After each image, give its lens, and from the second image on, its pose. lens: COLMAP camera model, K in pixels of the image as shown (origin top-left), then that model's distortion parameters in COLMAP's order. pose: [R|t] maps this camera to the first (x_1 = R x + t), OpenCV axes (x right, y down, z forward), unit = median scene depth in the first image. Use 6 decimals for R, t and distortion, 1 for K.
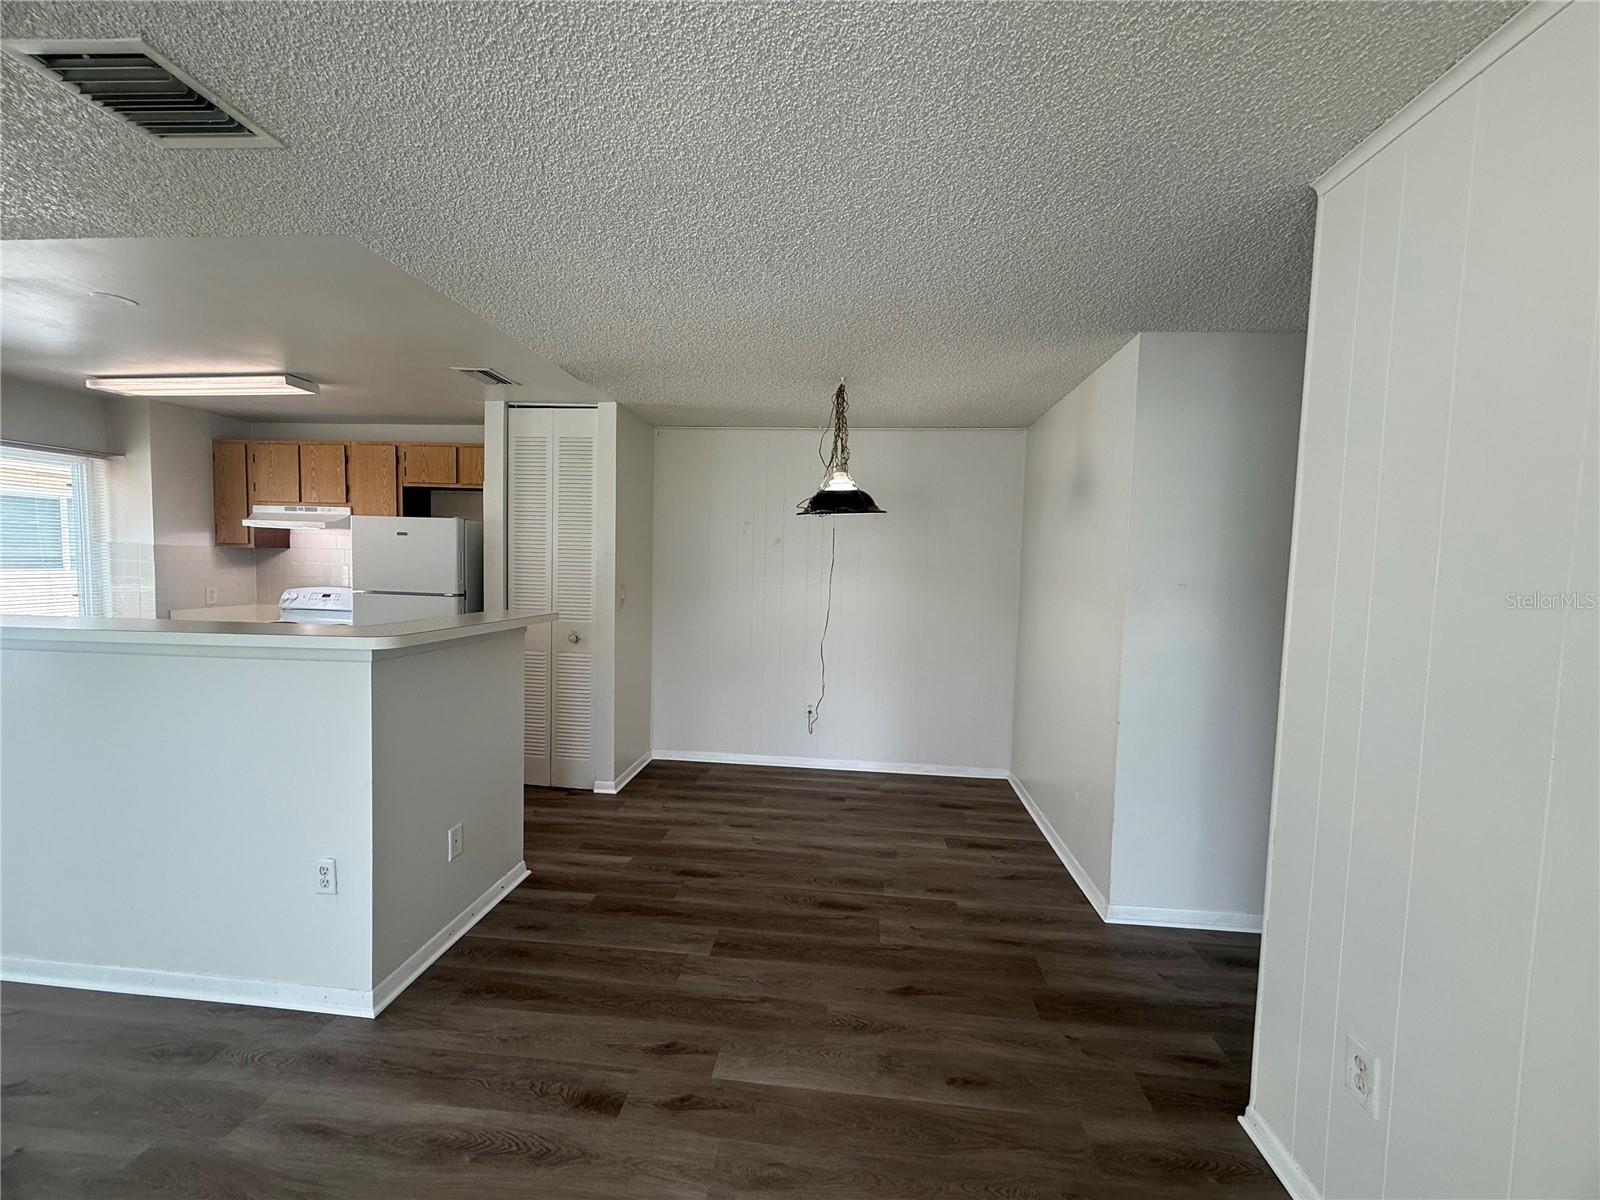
lens RADIAL K [[636.9, 0, 798.1], [0, 636.9, 601.6], [0, 0, 1]] dist [0.000984, -0.000122]
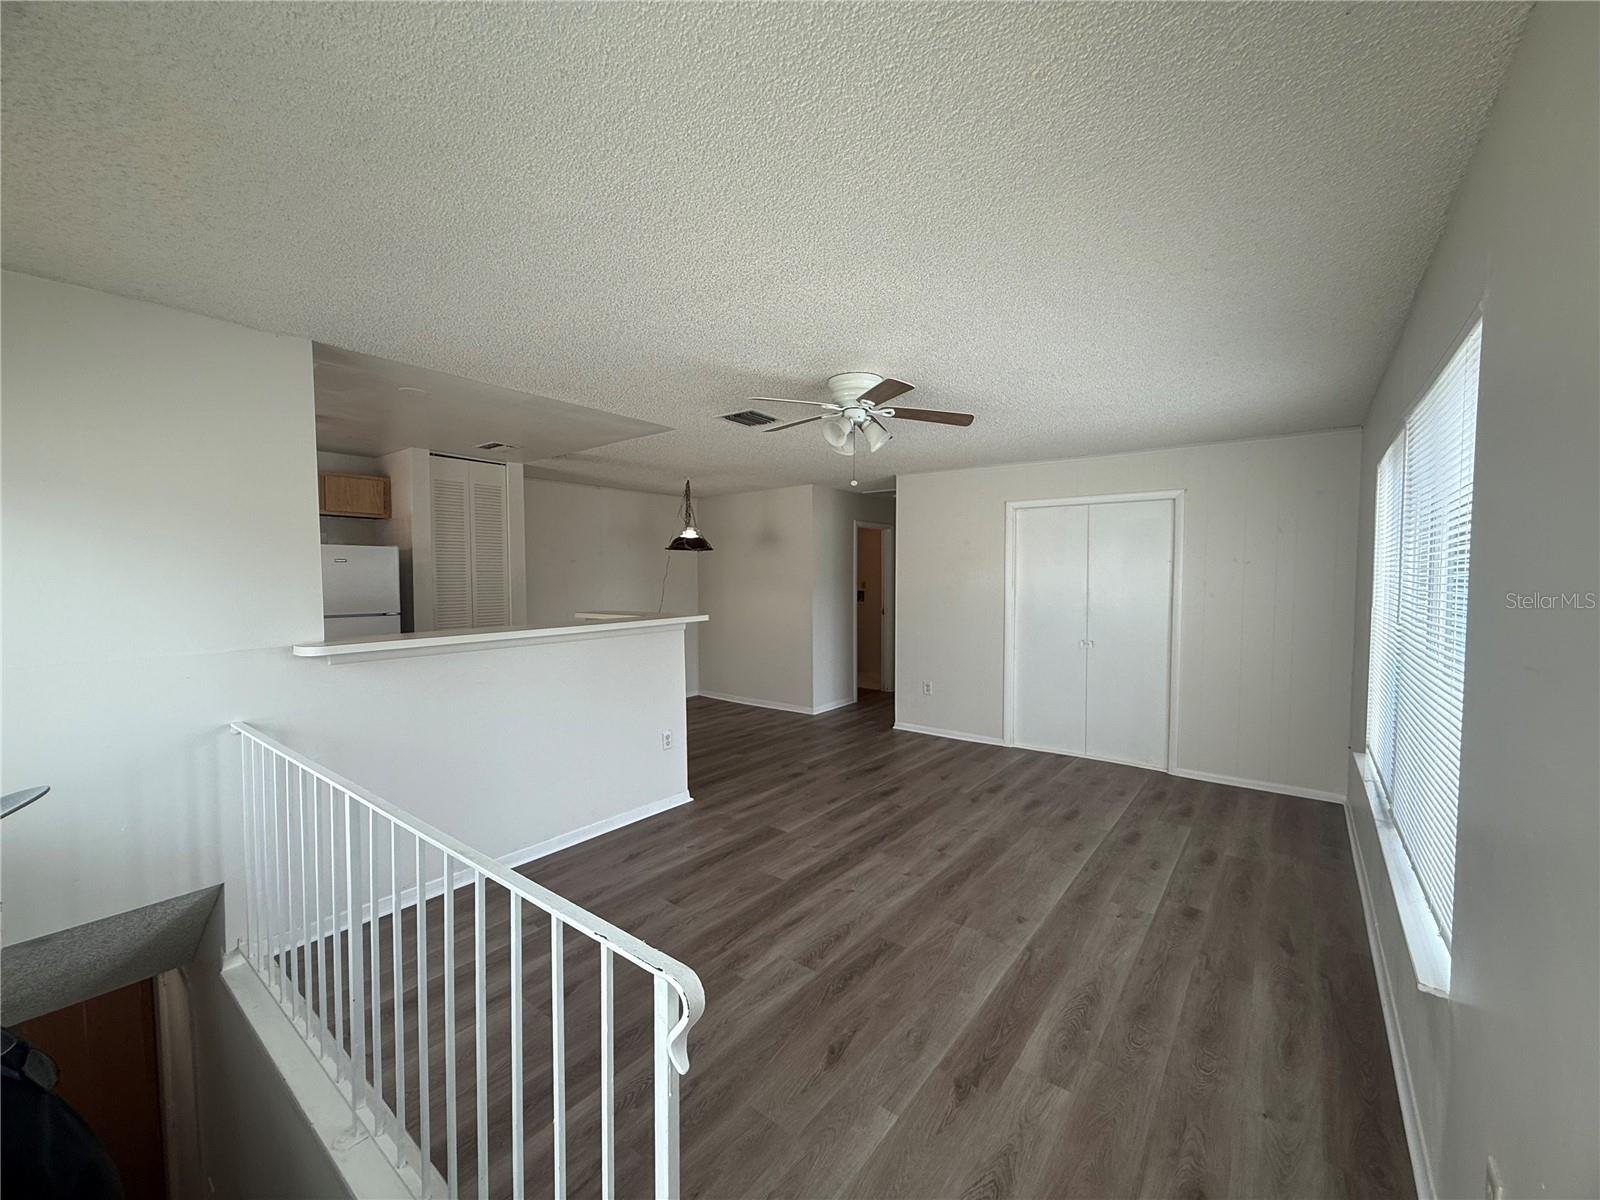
lens RADIAL K [[636.9, 0, 798.7], [0, 636.9, 596.7], [0, 0, 1]] dist [0.000984, -0.000122]
pose [[0.538455, -0.056998, 0.840724, -1.100472], [0.068711, 0.997357, 0.023610, -0.017797], [-0.839848, 0.045054, 0.540948, -0.224136]]
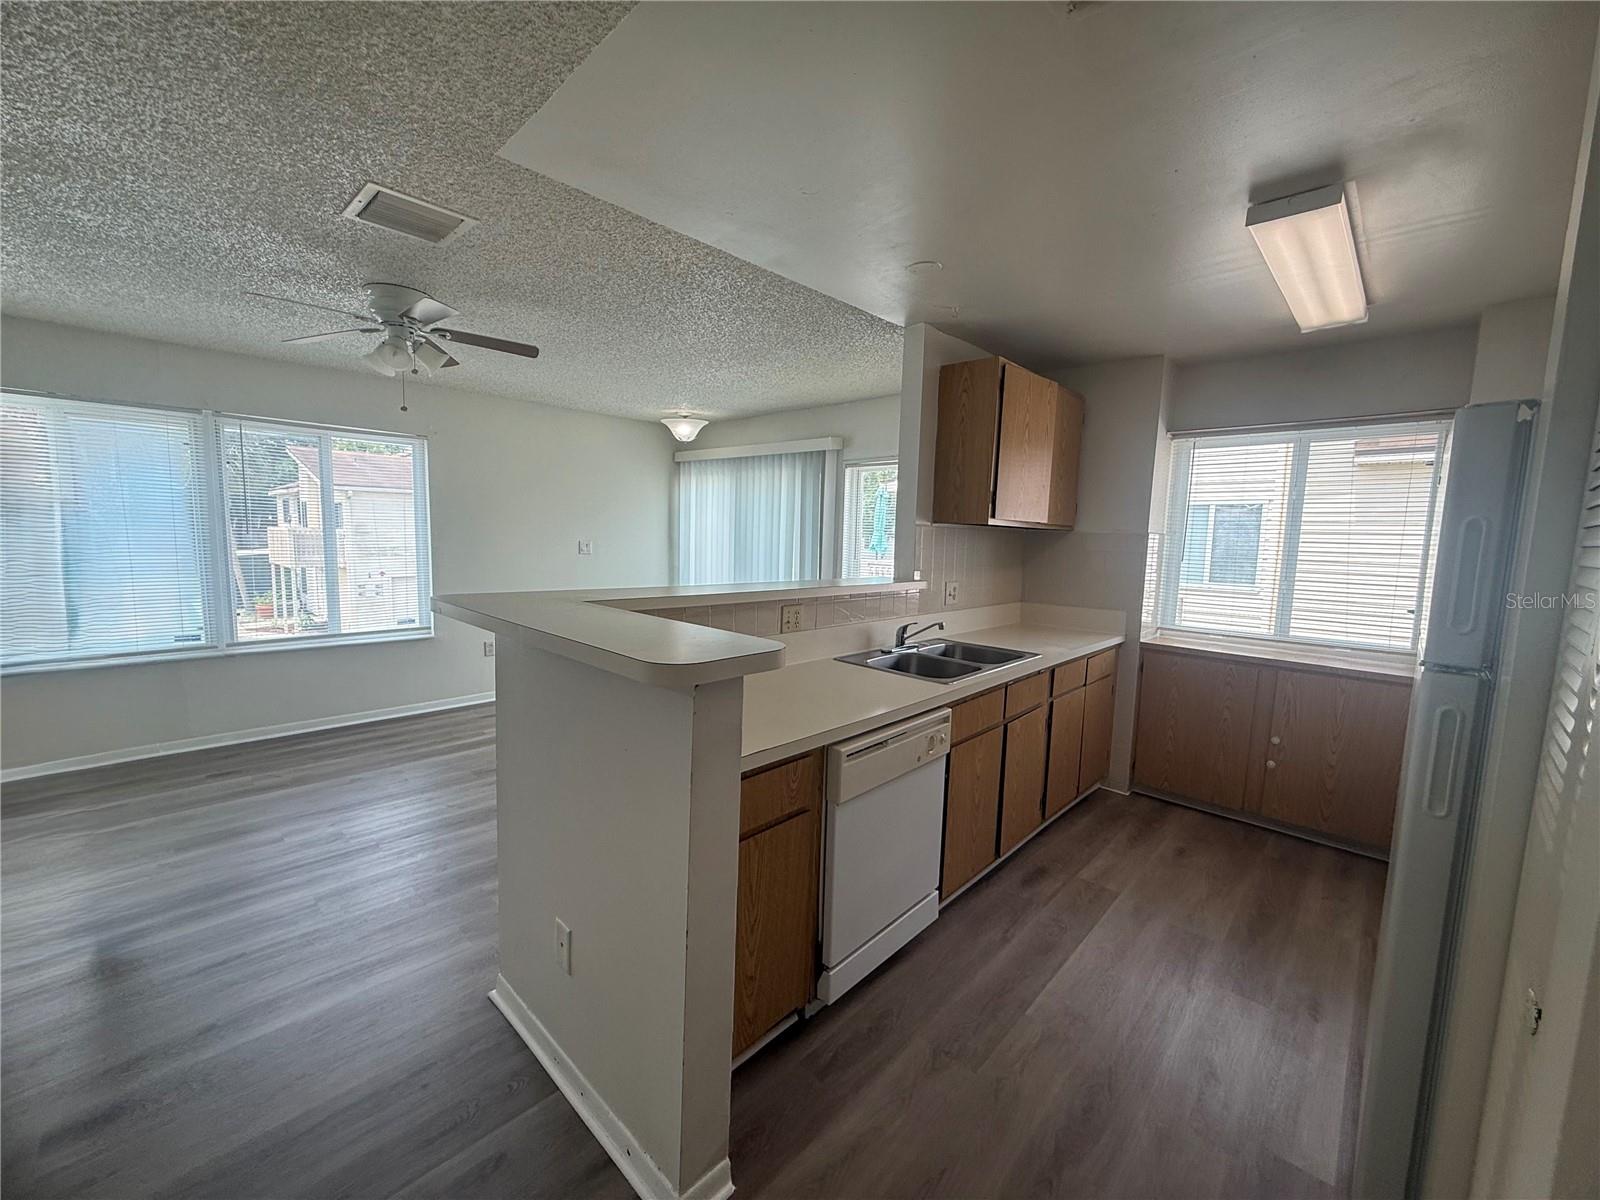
lens RADIAL K [[636.9, 0, 799.1], [0, 636.9, 603.1], [0, 0, 1]] dist [0.000984, -0.000122]
pose [[-0.613449, 0.042012, -0.788616, -0.109057], [-0.095082, 0.987391, 0.126563, -0.049873], [0.783990, 0.152623, -0.601720, 0.931172]]
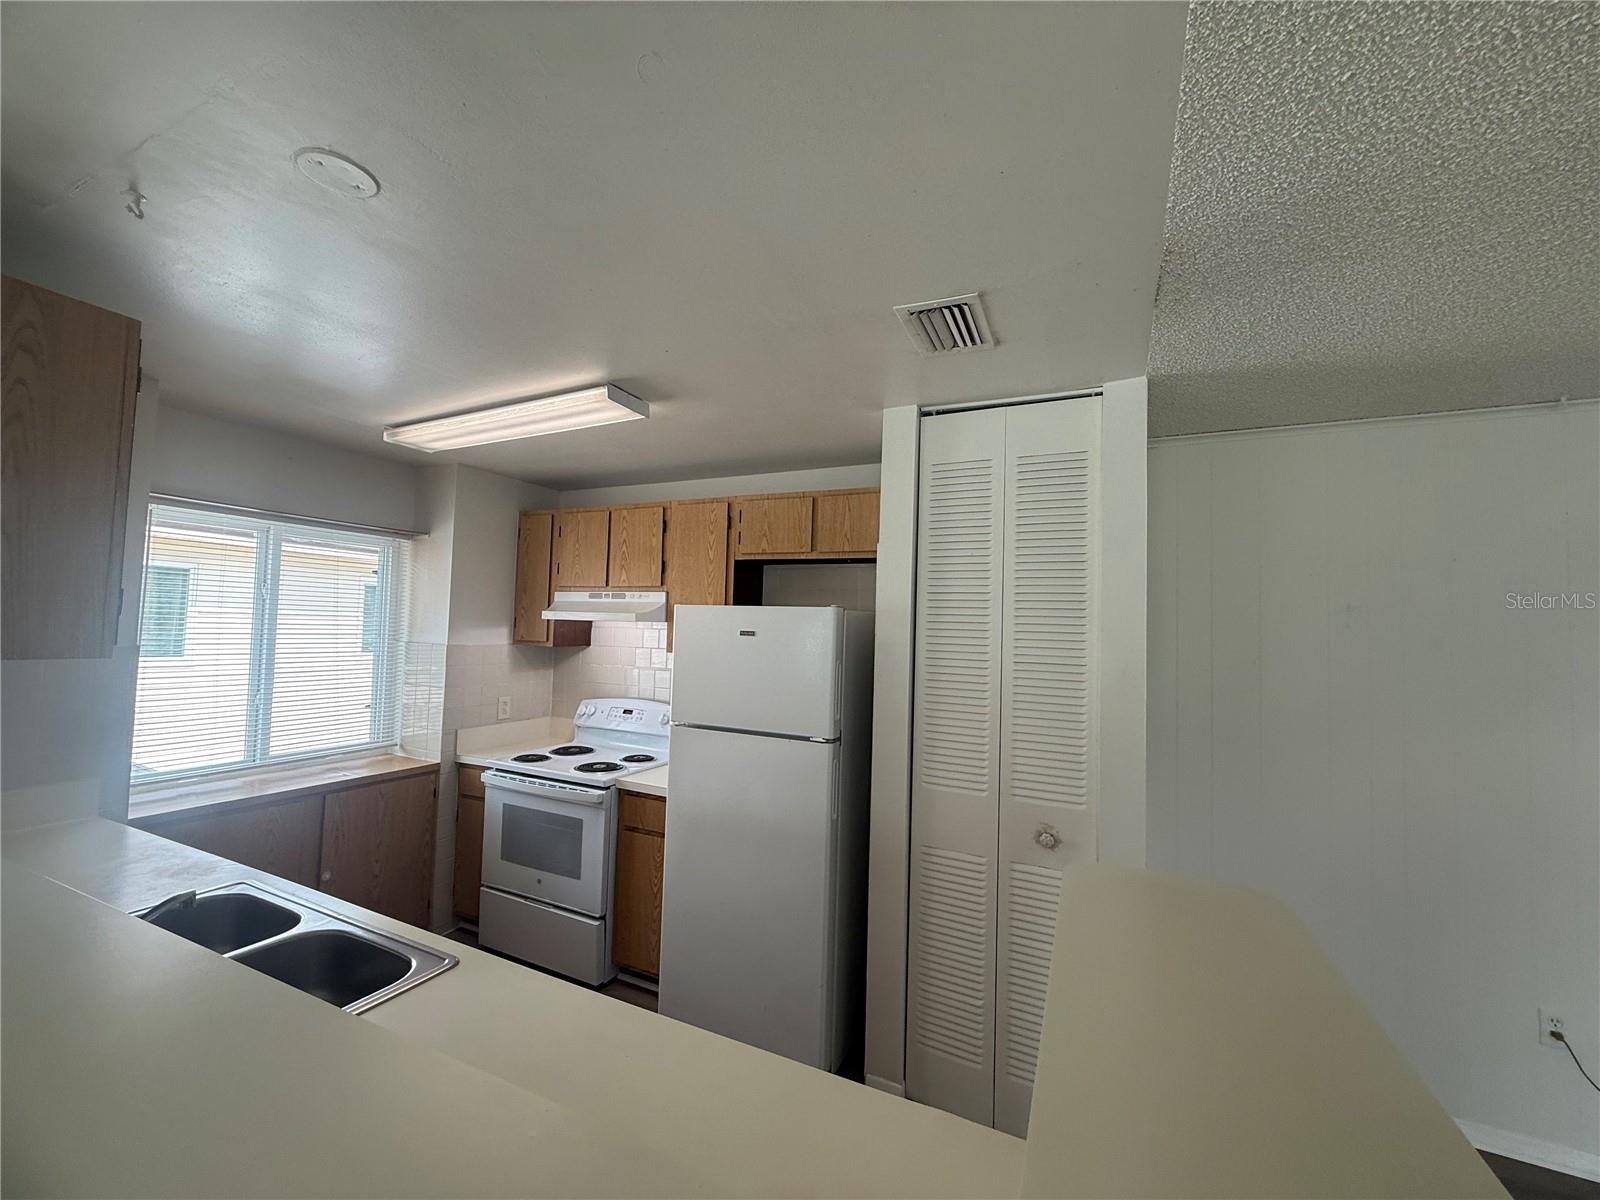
lens RADIAL K [[636.9, 0, 799.3], [0, 636.9, 599.3], [0, 0, 1]] dist [0.000984, -0.000122]
pose [[0.941027, -0.016116, -0.337946, -0.363100], [-0.025536, 0.992633, -0.118442, -0.067129], [0.337366, 0.120087, 0.933683, 0.436749]]
